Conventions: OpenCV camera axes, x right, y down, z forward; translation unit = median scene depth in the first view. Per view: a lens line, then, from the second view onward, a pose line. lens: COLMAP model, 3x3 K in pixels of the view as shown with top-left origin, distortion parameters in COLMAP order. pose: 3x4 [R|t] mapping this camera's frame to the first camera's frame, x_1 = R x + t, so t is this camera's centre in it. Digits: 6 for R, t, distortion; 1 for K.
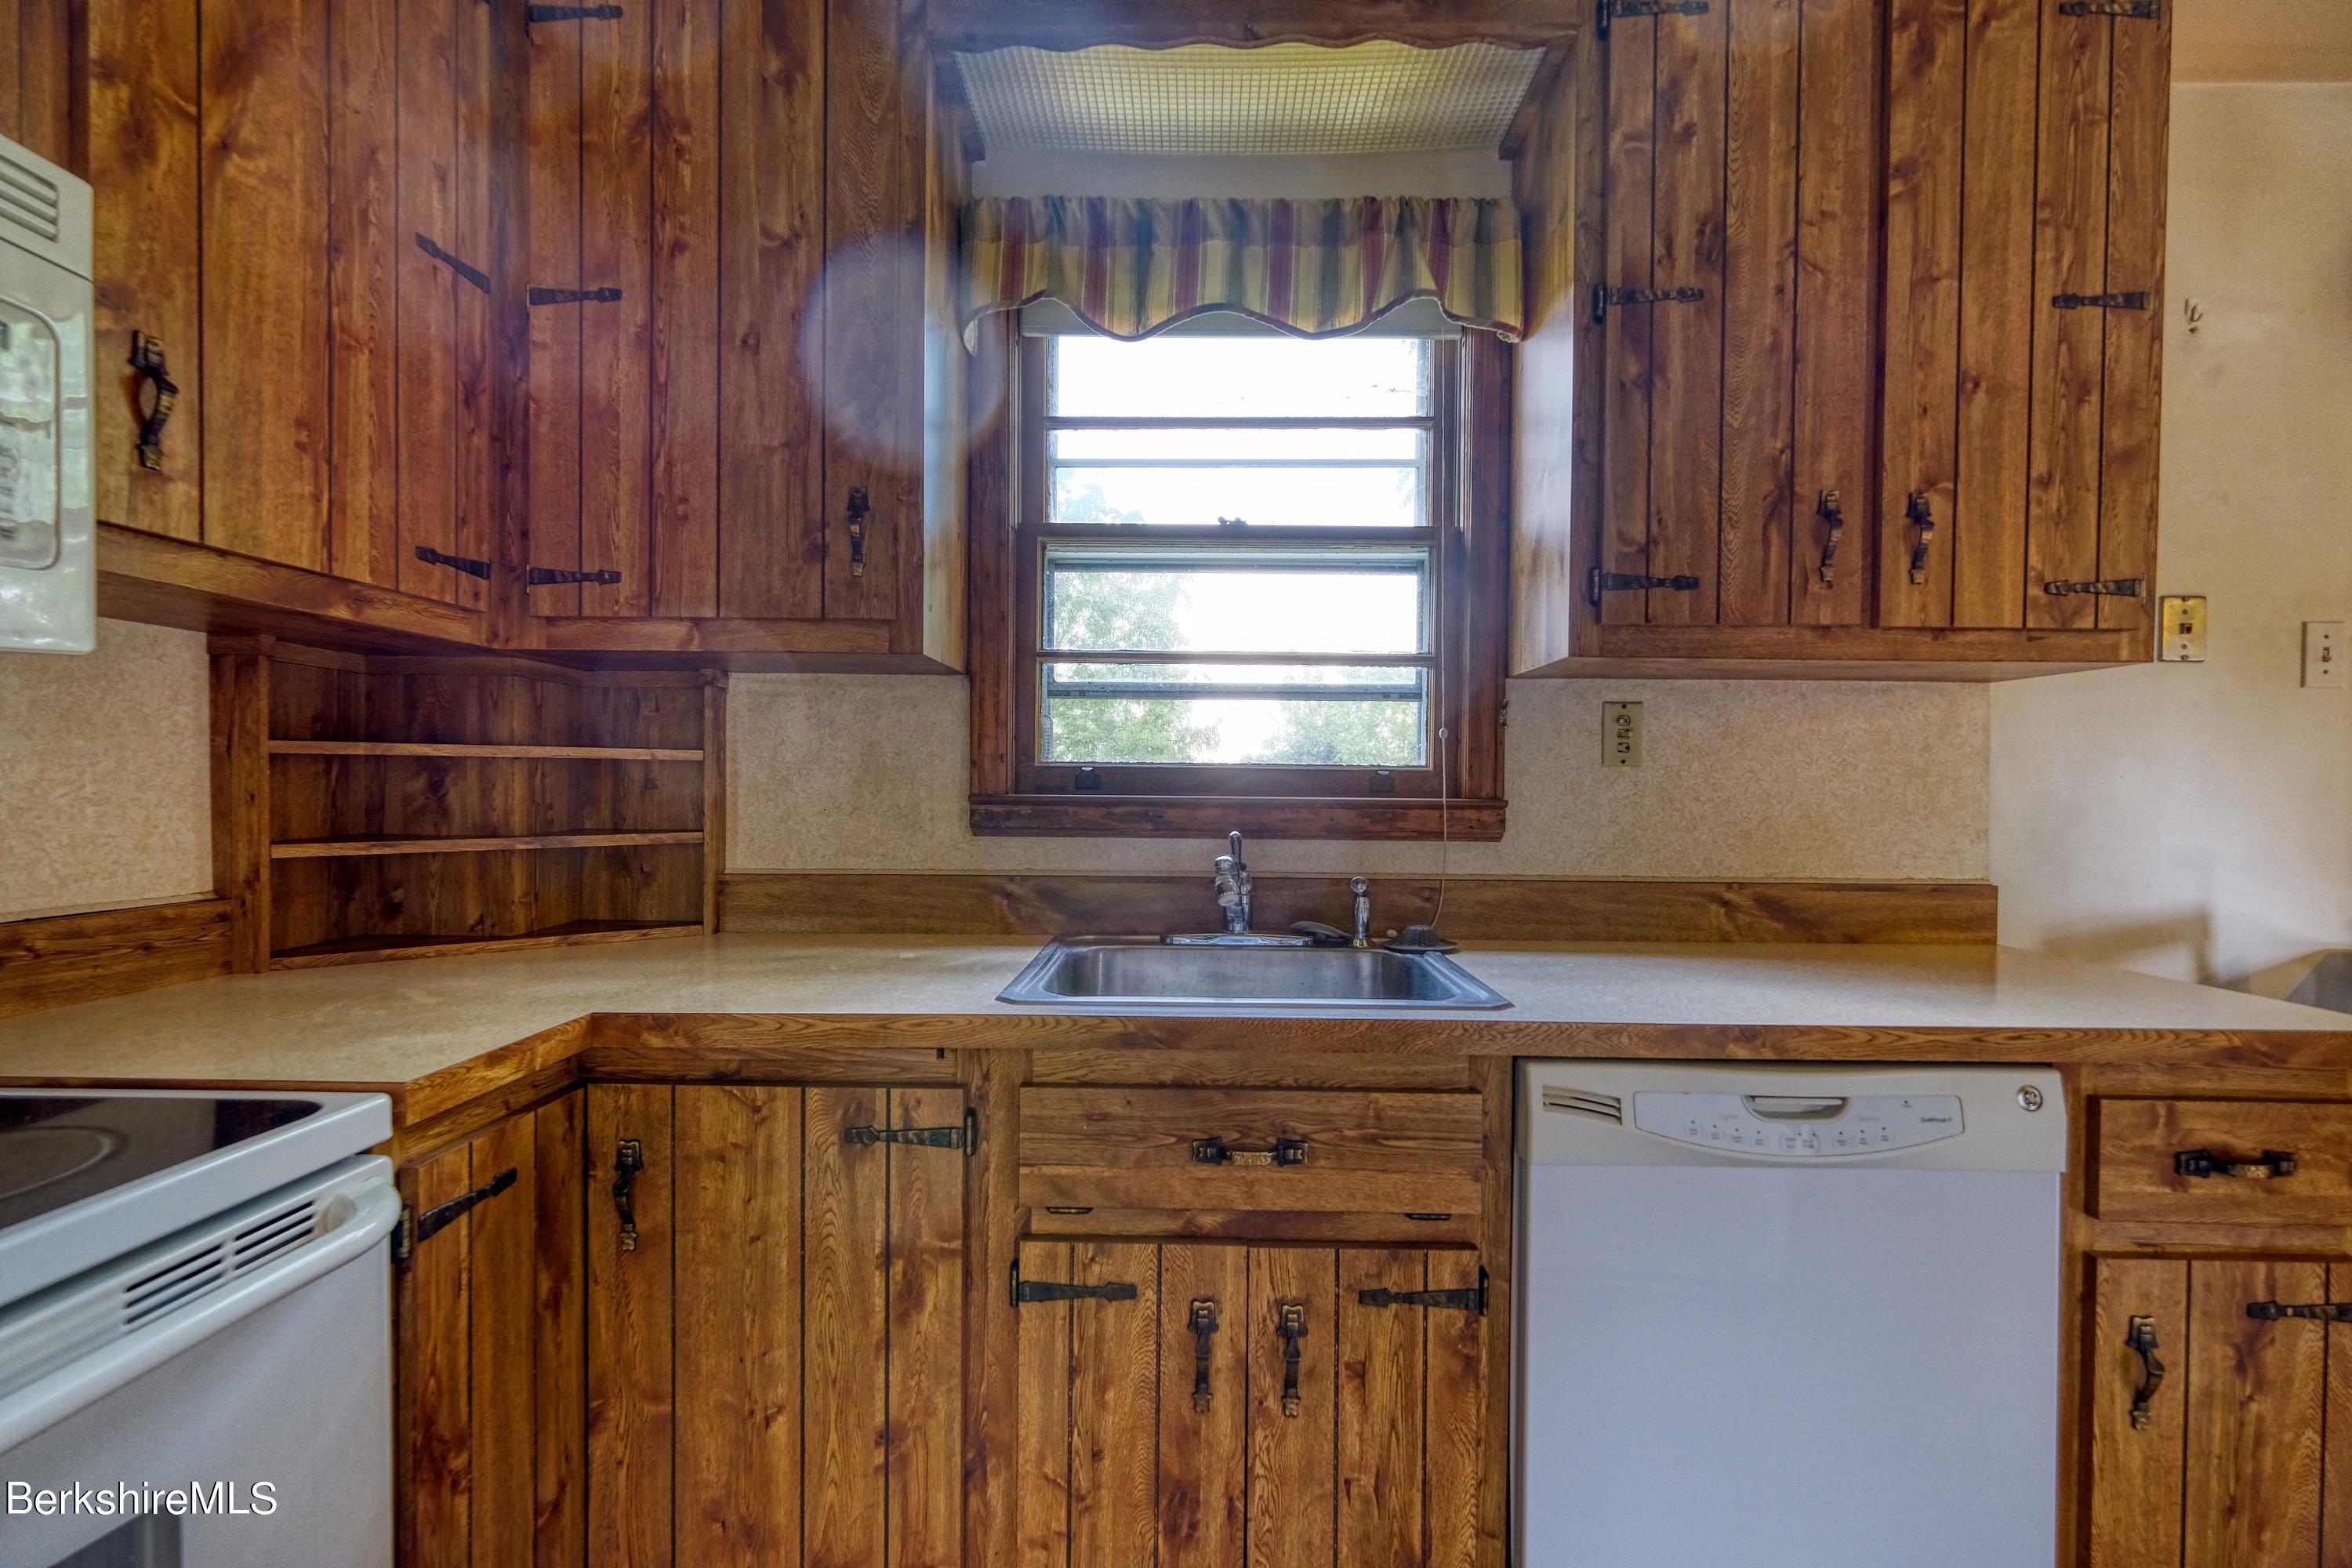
lens RADIAL K [[1026.9, 0, 1178.6], [0, 1026.9, 798.8], [0, 0, 1]] dist [-0.001885, 0.000471]
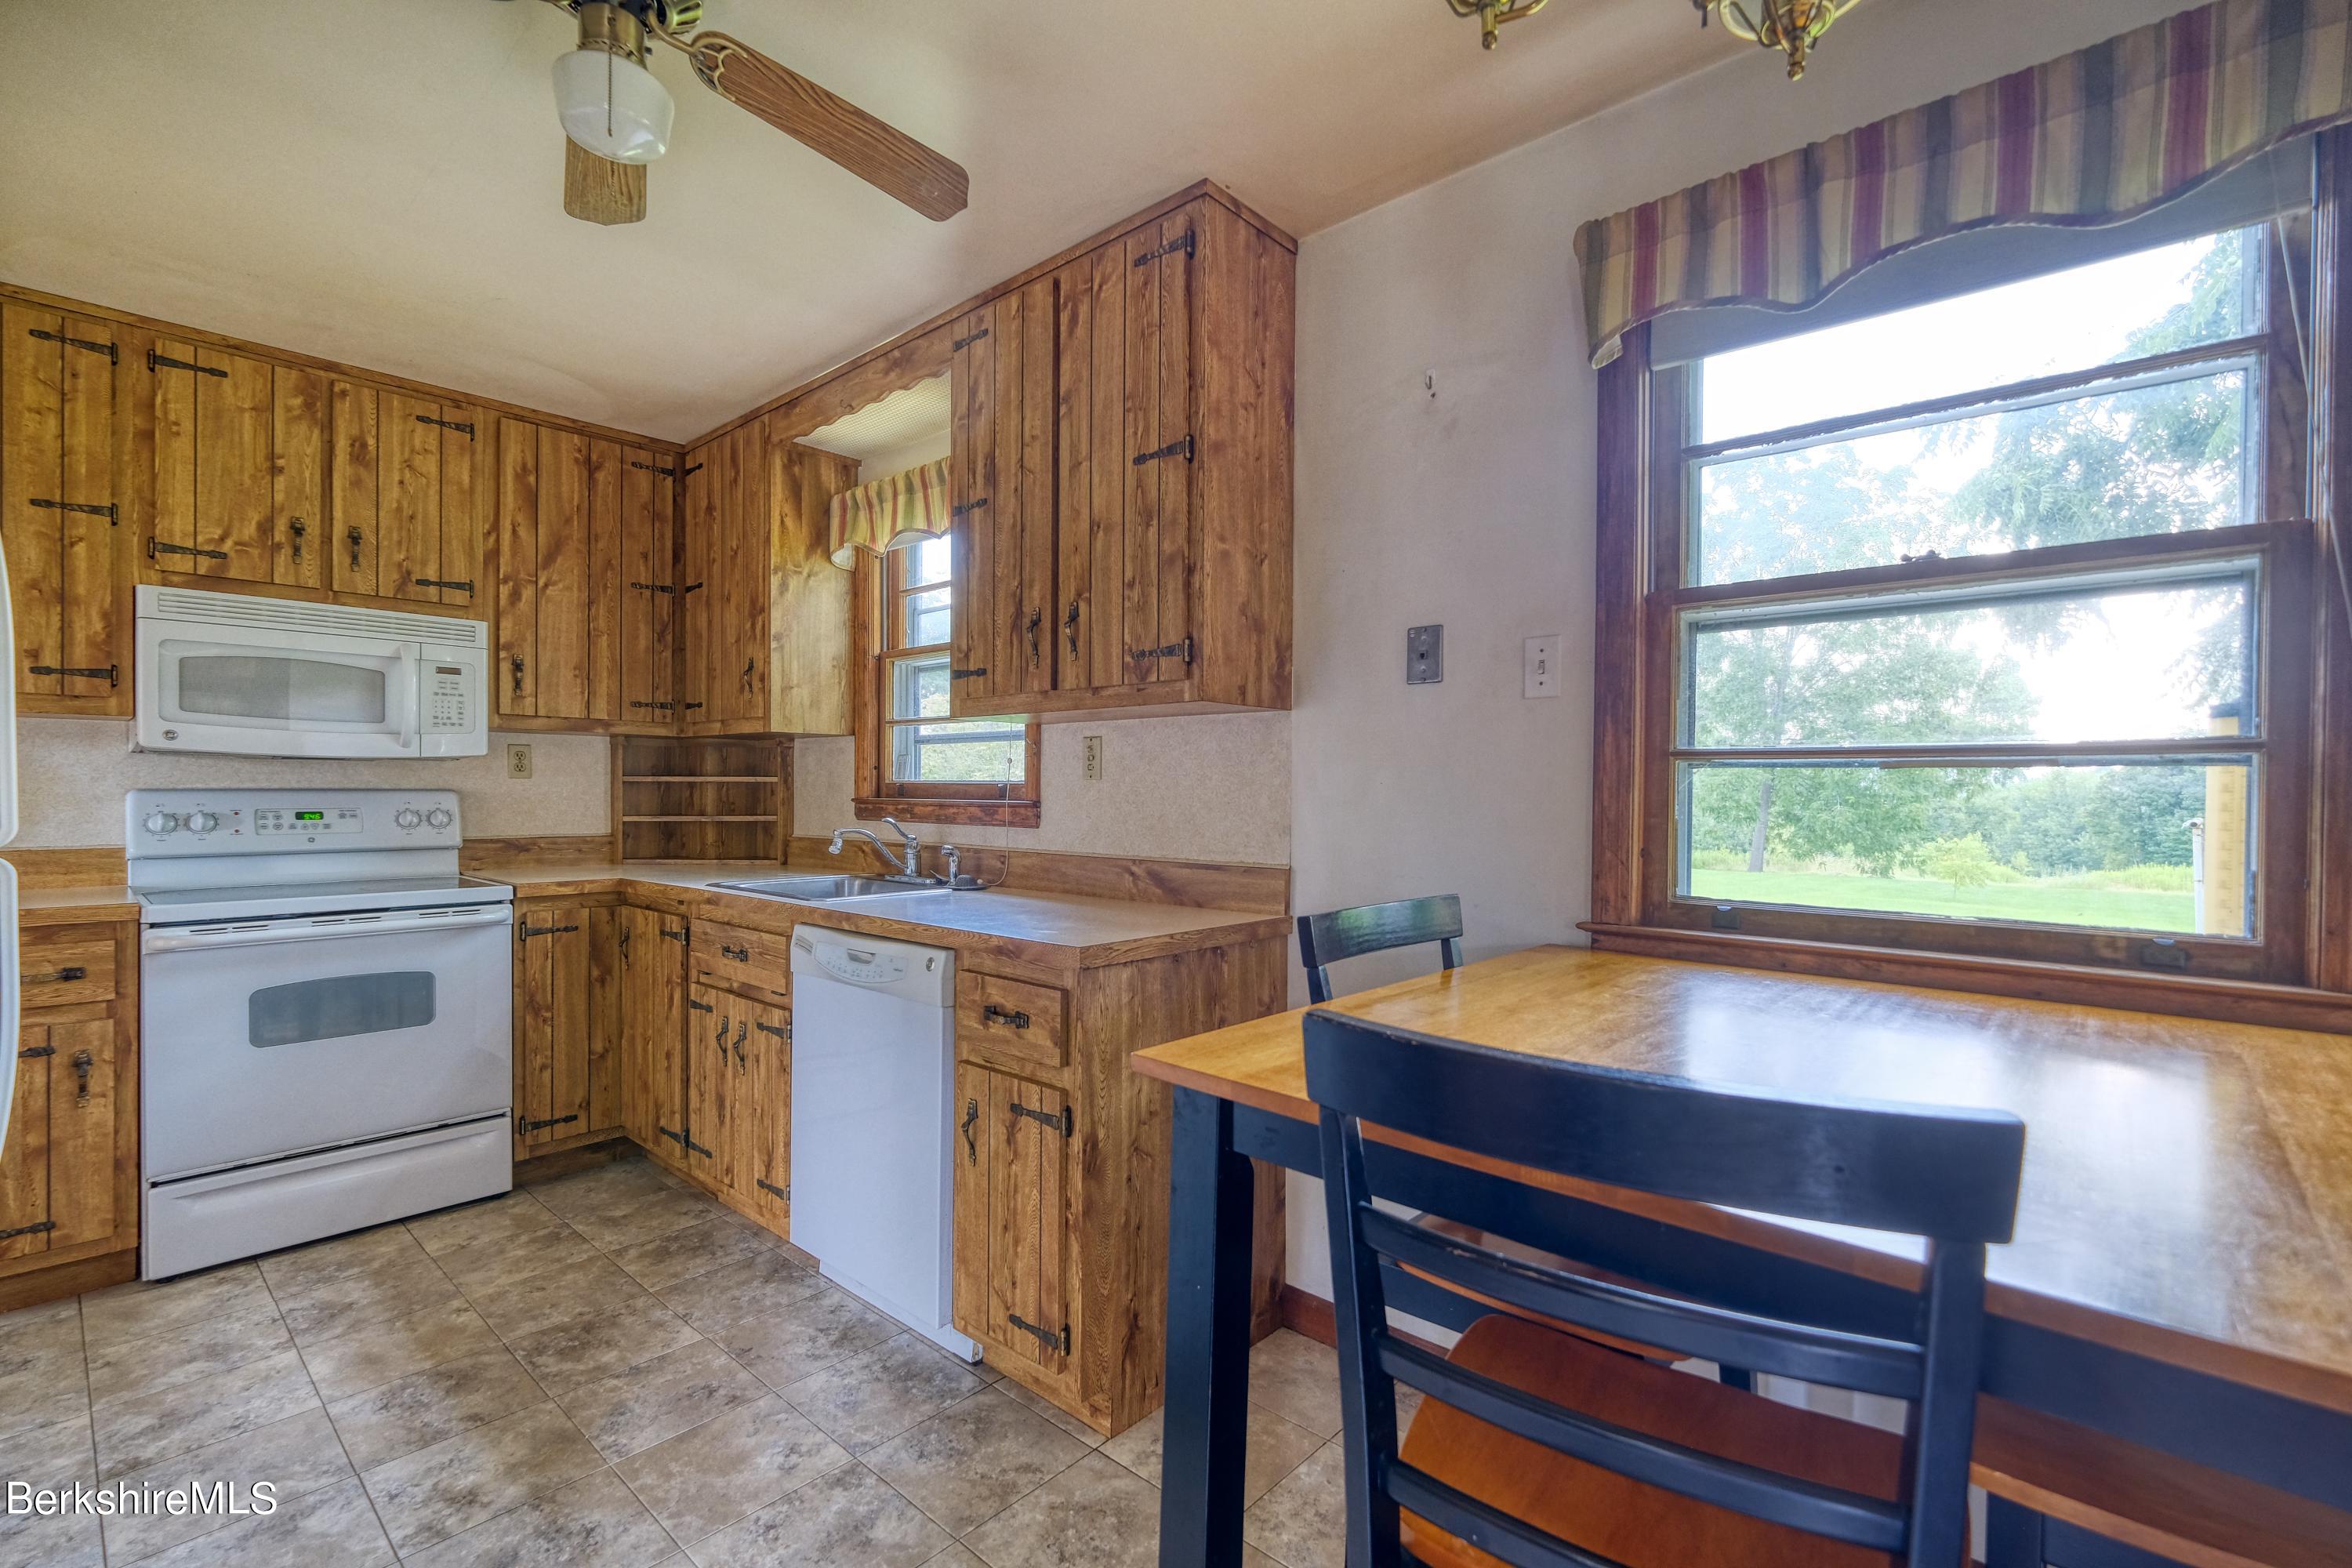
lens RADIAL K [[1026.9, 0, 1178.6], [0, 1026.9, 798.8], [0, 0, 1]] dist [-0.001885, 0.000471]
pose [[0.758865, 0.000694, -0.651248, 1.852797], [-0.009239, 0.999910, -0.009700, 0.012088], [0.651183, 0.013378, 0.758803, -0.068916]]
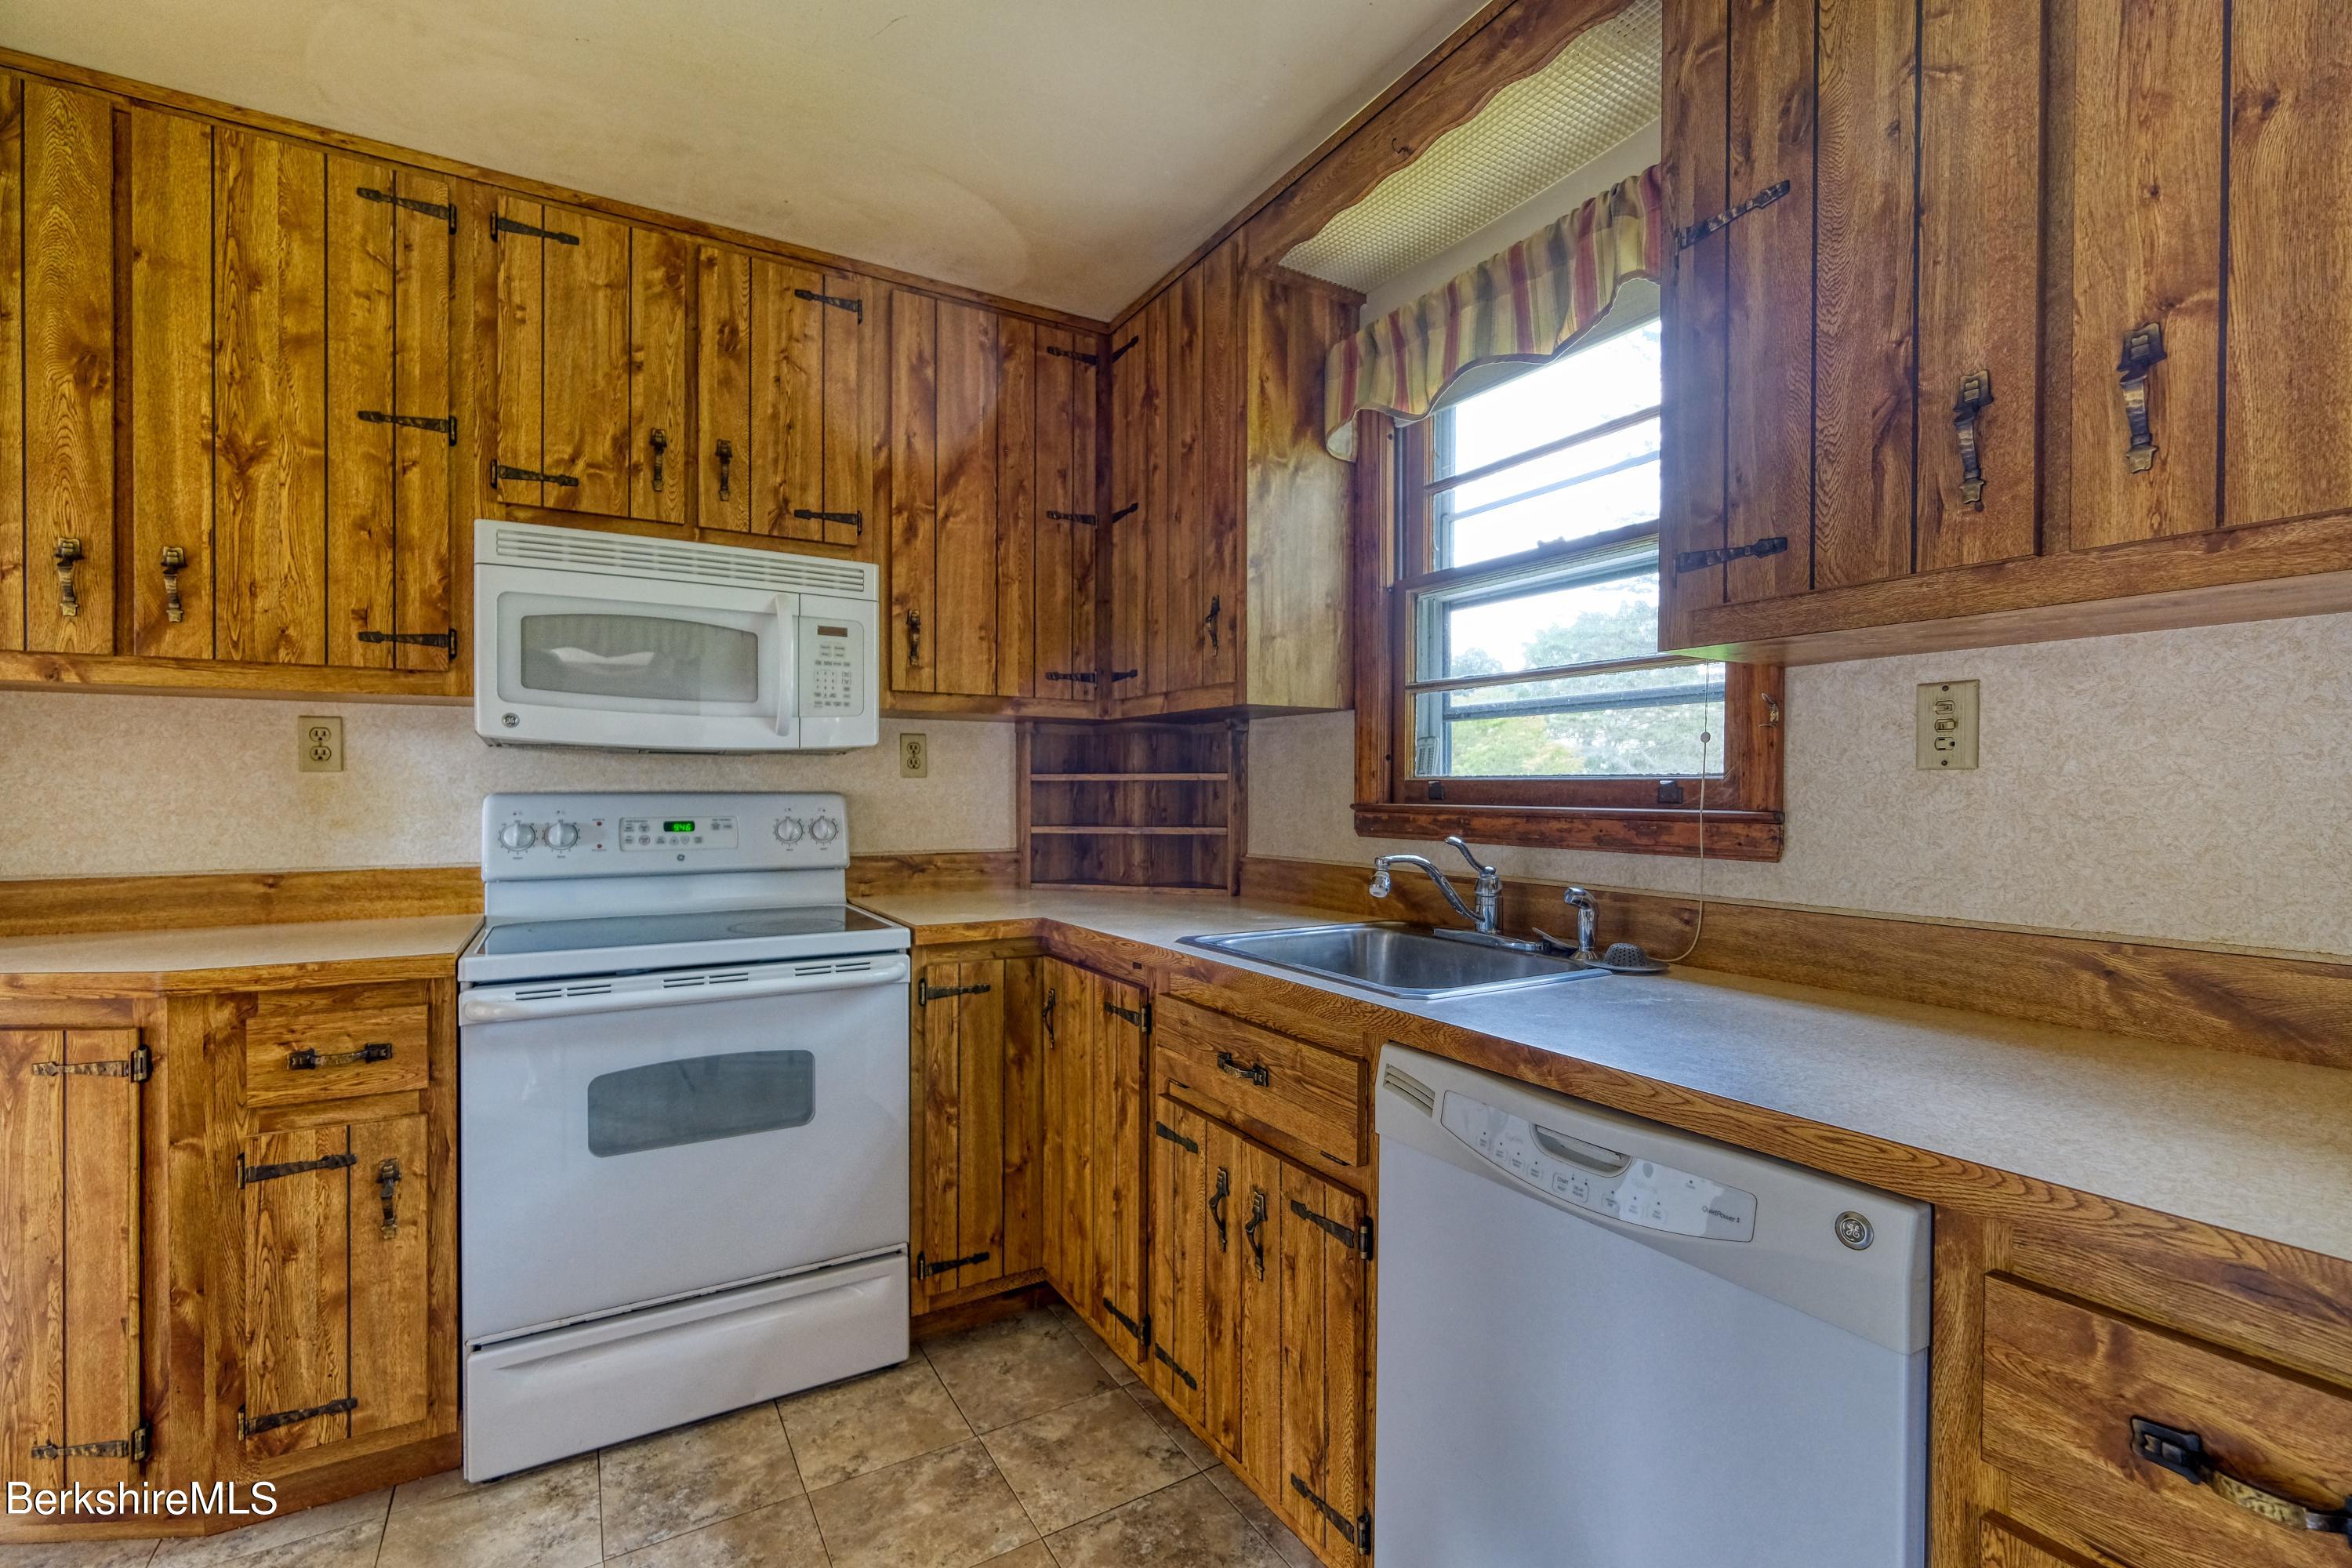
lens RADIAL K [[1026.9, 0, 1178.6], [0, 1026.9, 798.8], [0, 0, 1]] dist [-0.001885, 0.000471]
pose [[0.530162, 0.000357, -0.847897, 0.941655], [-0.011300, 0.999914, -0.006645, 0.000936], [0.847821, 0.013104, 0.530120, 0.172879]]
